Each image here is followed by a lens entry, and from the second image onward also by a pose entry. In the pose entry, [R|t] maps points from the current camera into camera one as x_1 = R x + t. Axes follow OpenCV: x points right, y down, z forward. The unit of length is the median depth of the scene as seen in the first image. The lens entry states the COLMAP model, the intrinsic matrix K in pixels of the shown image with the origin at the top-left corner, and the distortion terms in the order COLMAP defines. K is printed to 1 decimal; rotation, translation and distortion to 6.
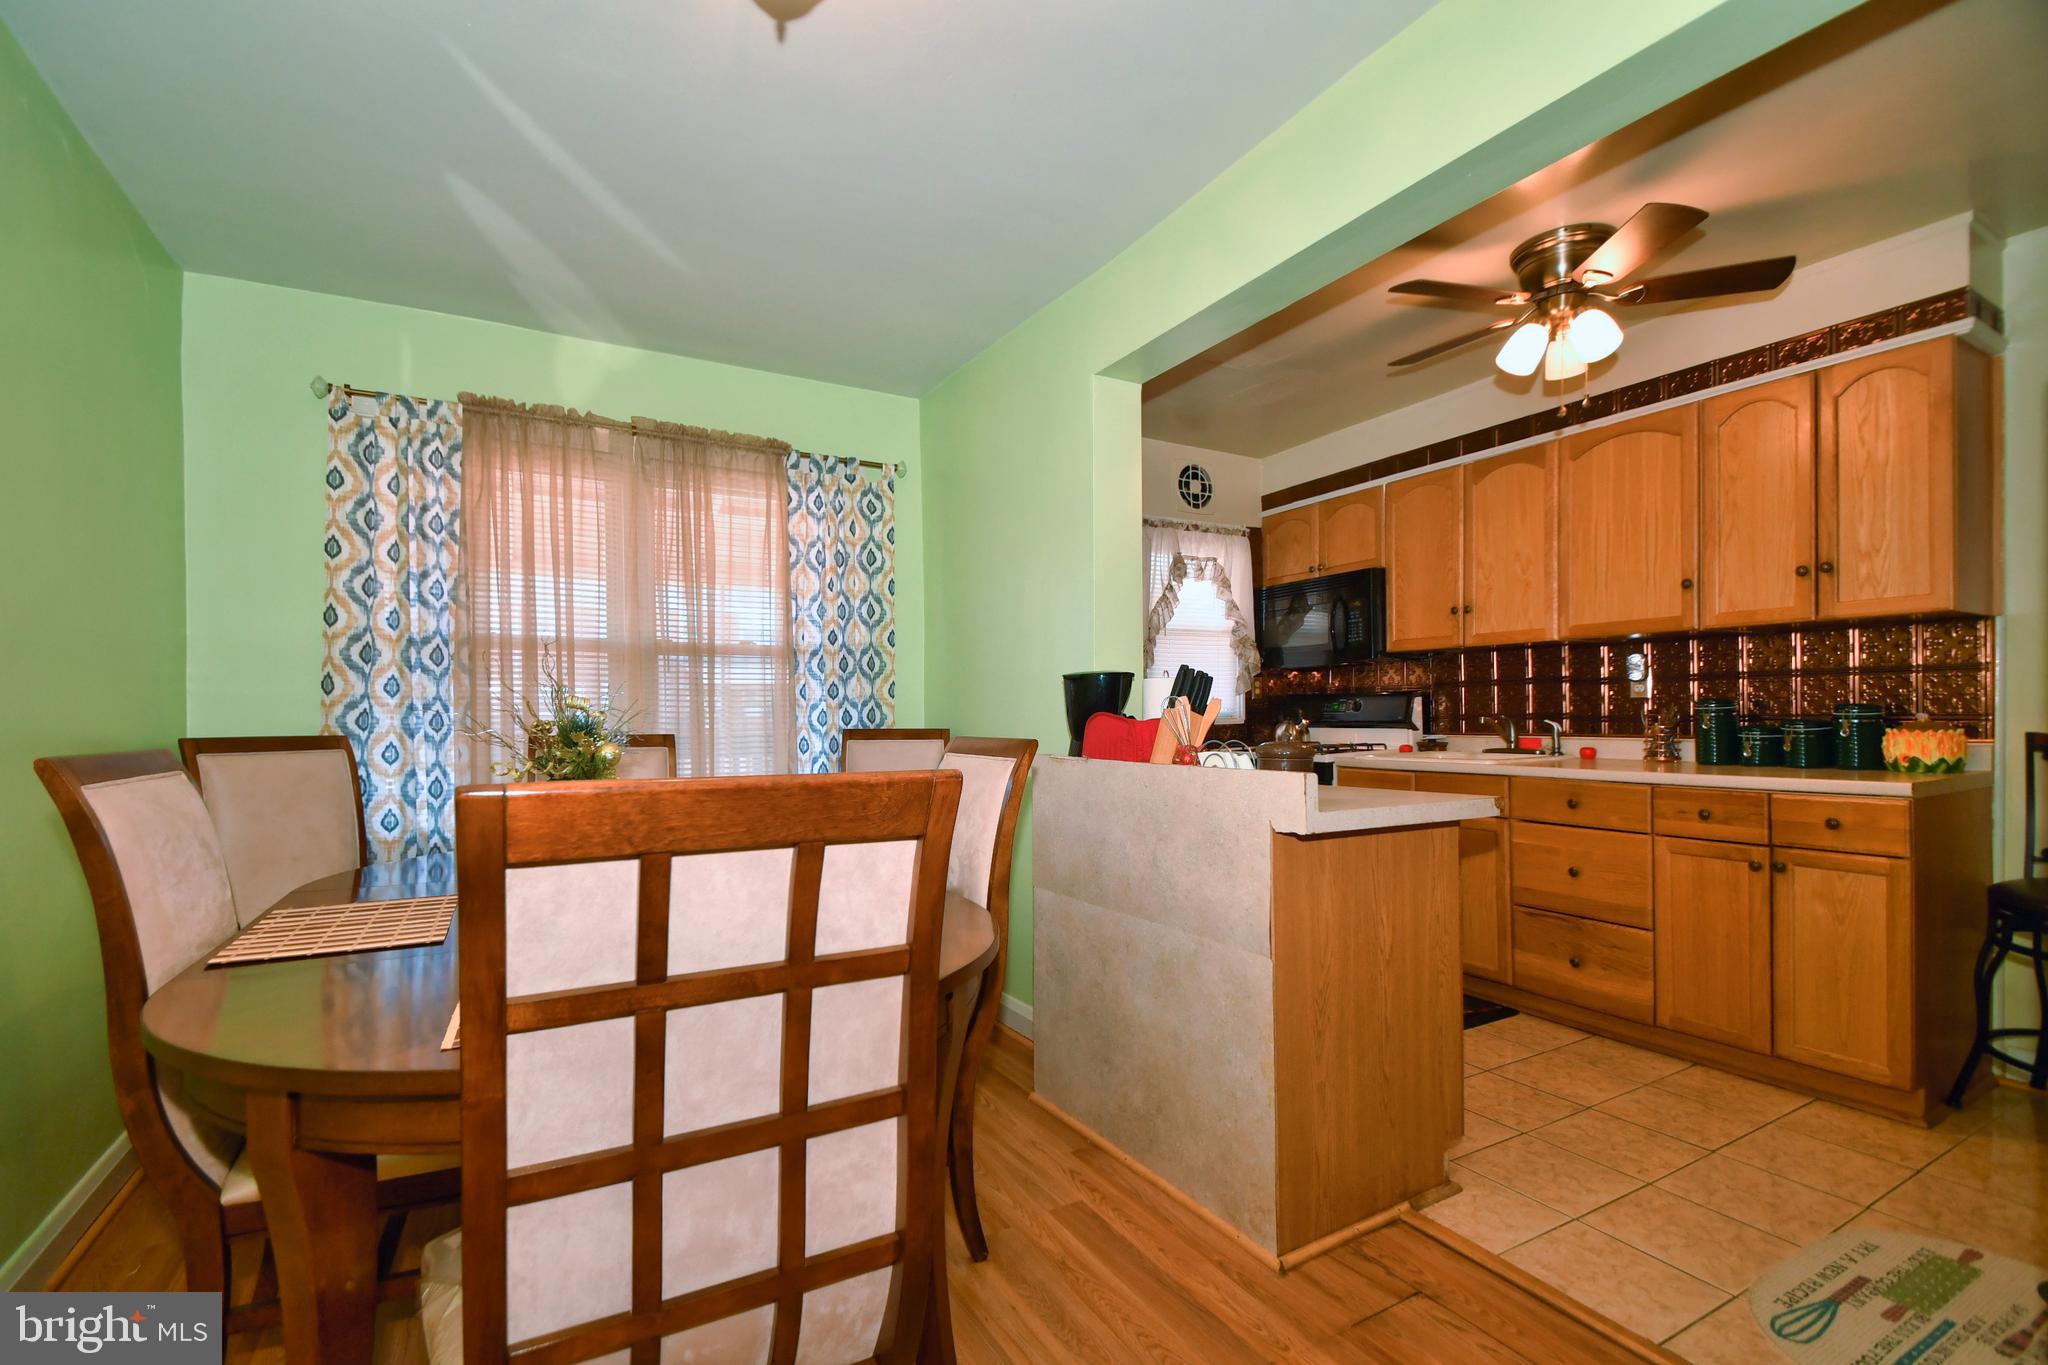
lens RADIAL K [[899.6, 0, 1000.5], [0, 899.6, 717.9], [0, 0, 1]] dist [0.024119, -0.013904]
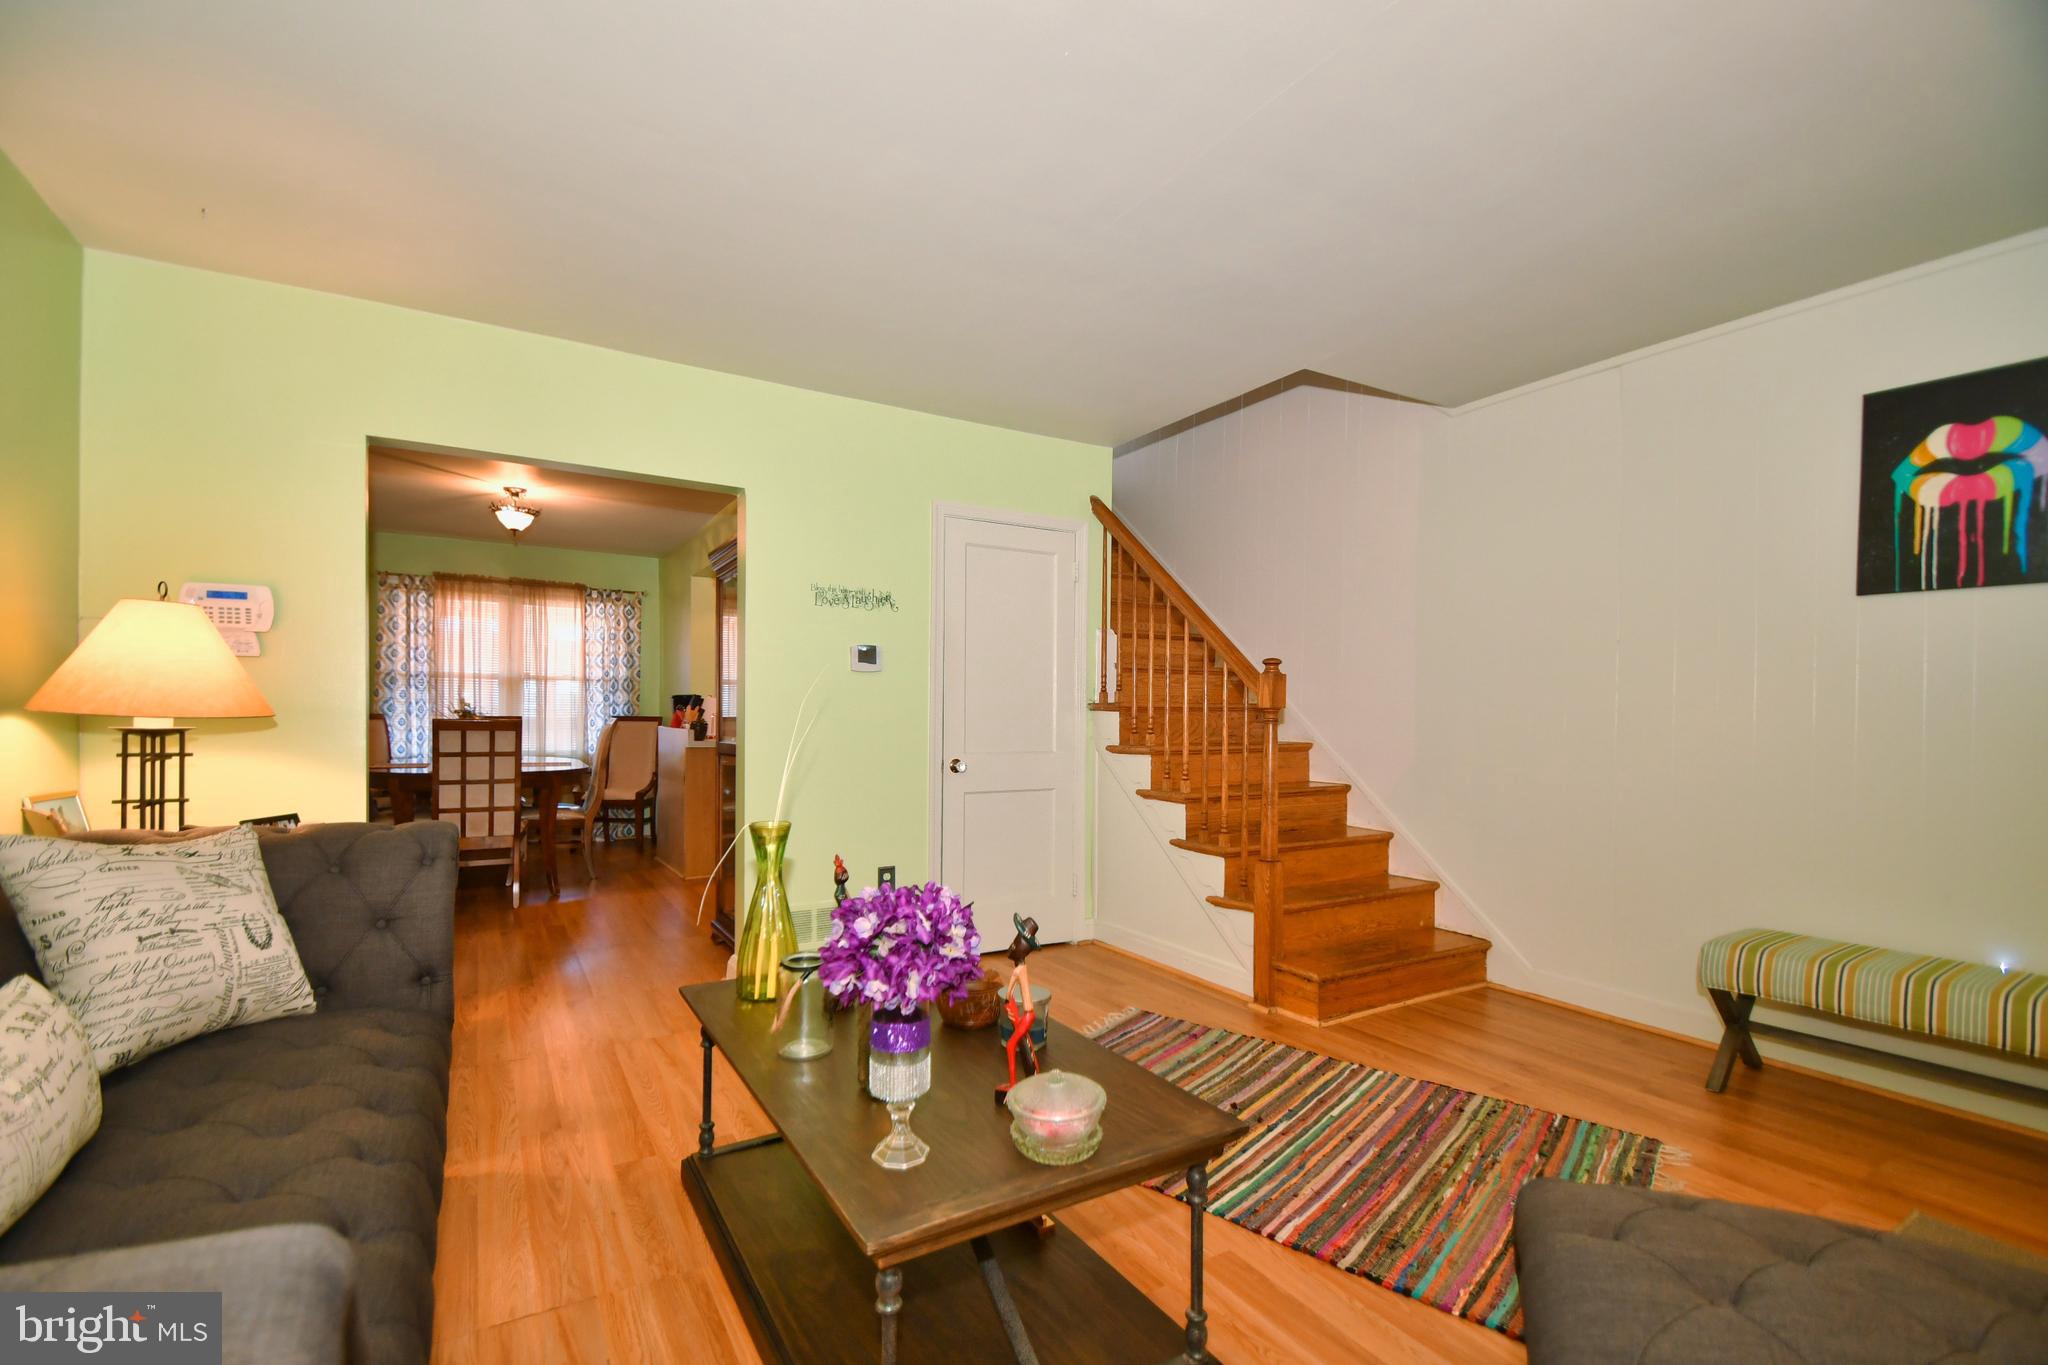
lens RADIAL K [[899.6, 0, 1000.5], [0, 899.6, 717.9], [0, 0, 1]] dist [0.024119, -0.013904]
pose [[0.999441, 0.020368, 0.026497, 0.726800], [-0.020435, 0.999789, 0.002254, -0.007166], [-0.026445, -0.002795, 0.999646, -1.233199]]
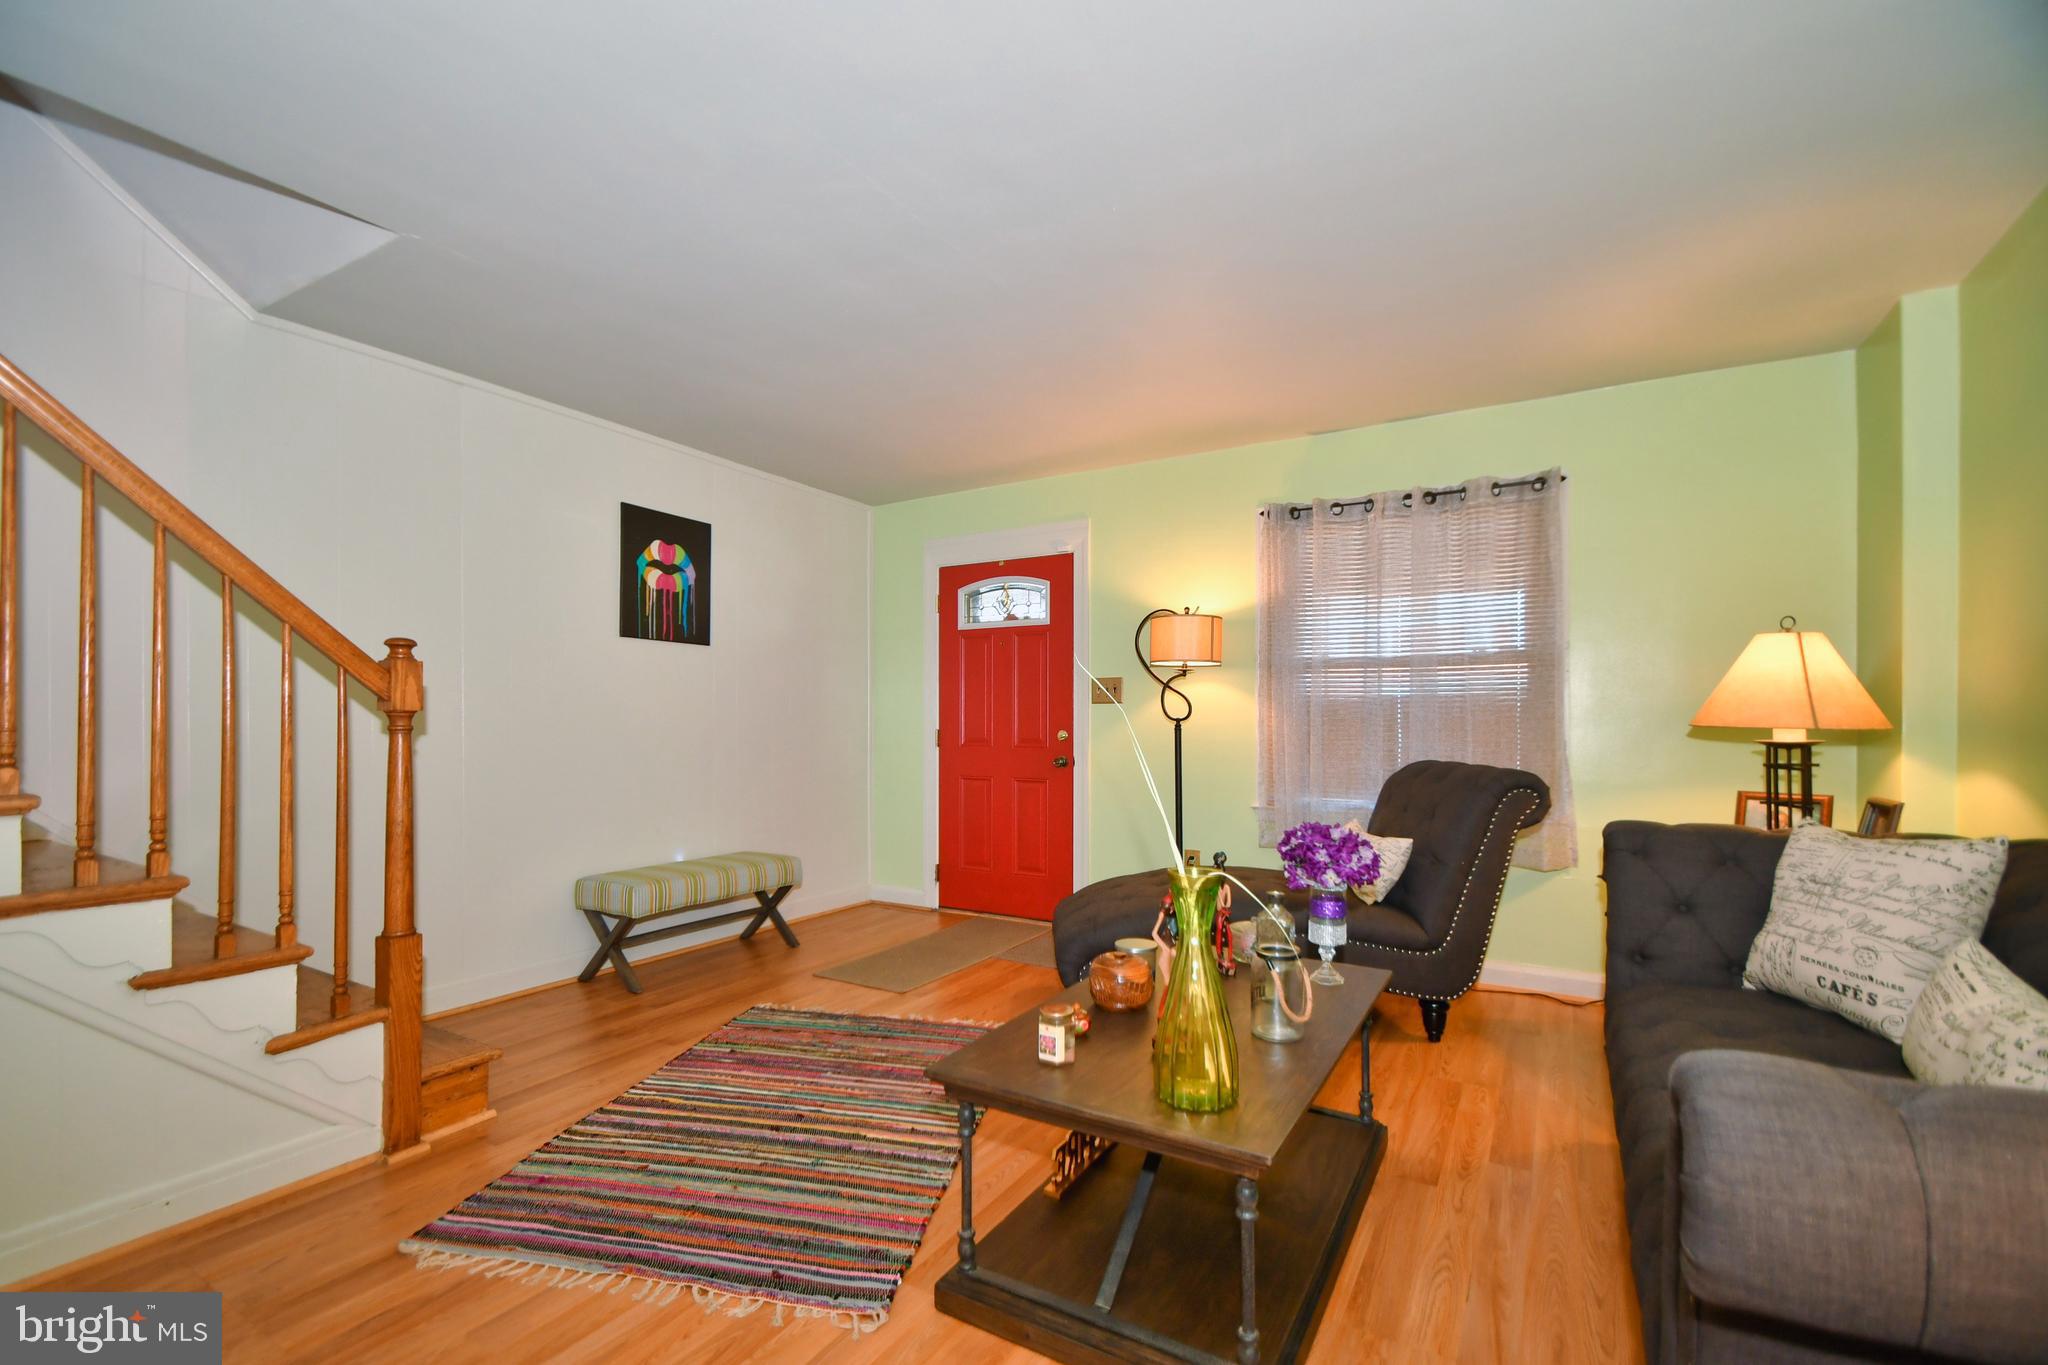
lens RADIAL K [[899.5, 0, 997.6], [0, 899.5, 716.1], [0, 0, 1]] dist [0.022482, -0.014848]
pose [[-0.496161, 0.015239, 0.868097, 0.226493], [0.008133, 0.999884, -0.012904, -0.004962], [-0.868192, 0.000658, -0.496227, -0.278963]]
